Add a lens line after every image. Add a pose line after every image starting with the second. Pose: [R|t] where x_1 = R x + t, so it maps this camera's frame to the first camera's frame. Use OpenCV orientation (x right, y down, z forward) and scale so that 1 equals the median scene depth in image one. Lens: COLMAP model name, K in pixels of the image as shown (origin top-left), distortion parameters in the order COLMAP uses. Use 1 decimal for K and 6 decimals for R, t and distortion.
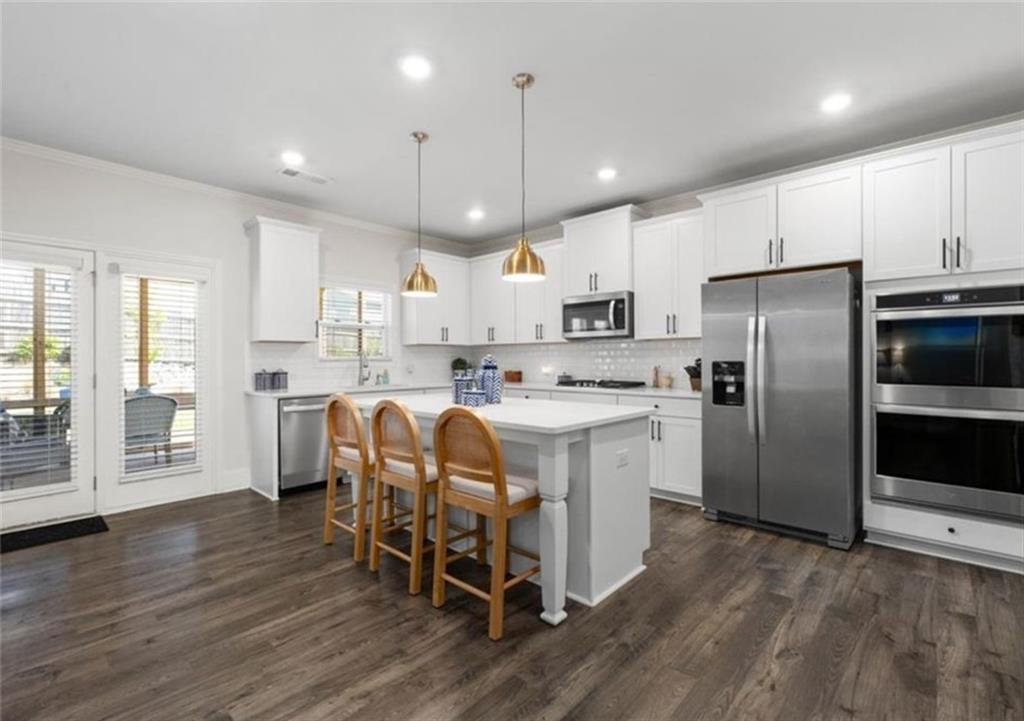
lens RADIAL K [[472.1, 0, 510.6], [0, 472.1, 363.9], [0, 0, 1]] dist [0.000845, -0.000063]
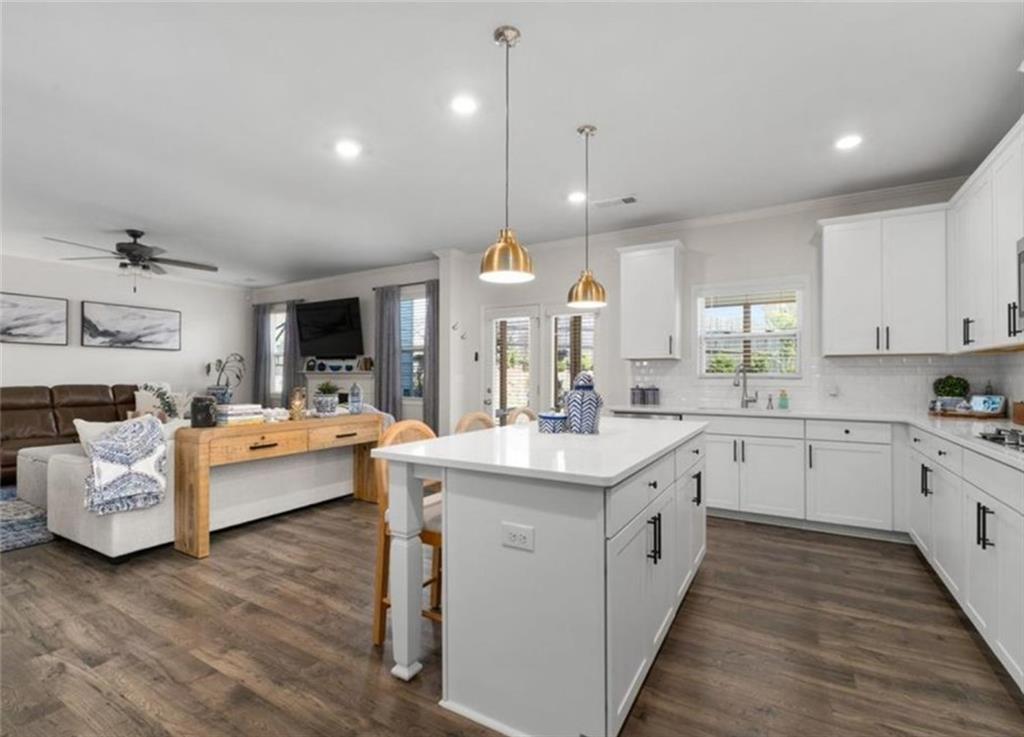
lens RADIAL K [[473.2, 0, 510.1], [0, 473.2, 372.0], [0, 0, 1]] dist [-0.011252, 0.000247]
pose [[0.196767, -0.002831, -0.980446, 0.592363], [-0.015321, 0.999865, -0.005962, -0.009147], [0.980330, 0.016195, 0.196698, 0.605975]]
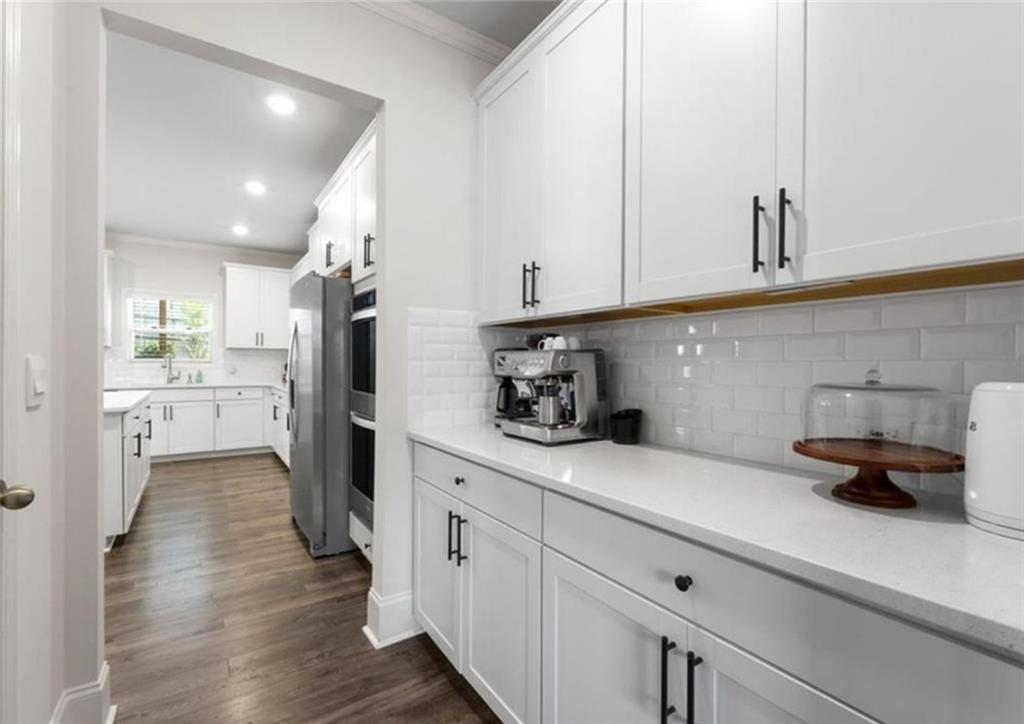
lens RADIAL K [[472.1, 0, 510.6], [0, 472.1, 365.4], [0, 0, 1]] dist [0.000845, -0.000063]
pose [[0.969924, 0.010859, -0.243164, 1.087388], [-0.012713, 0.999901, -0.006056, -0.003286], [0.243074, 0.008966, 0.969966, 0.117920]]
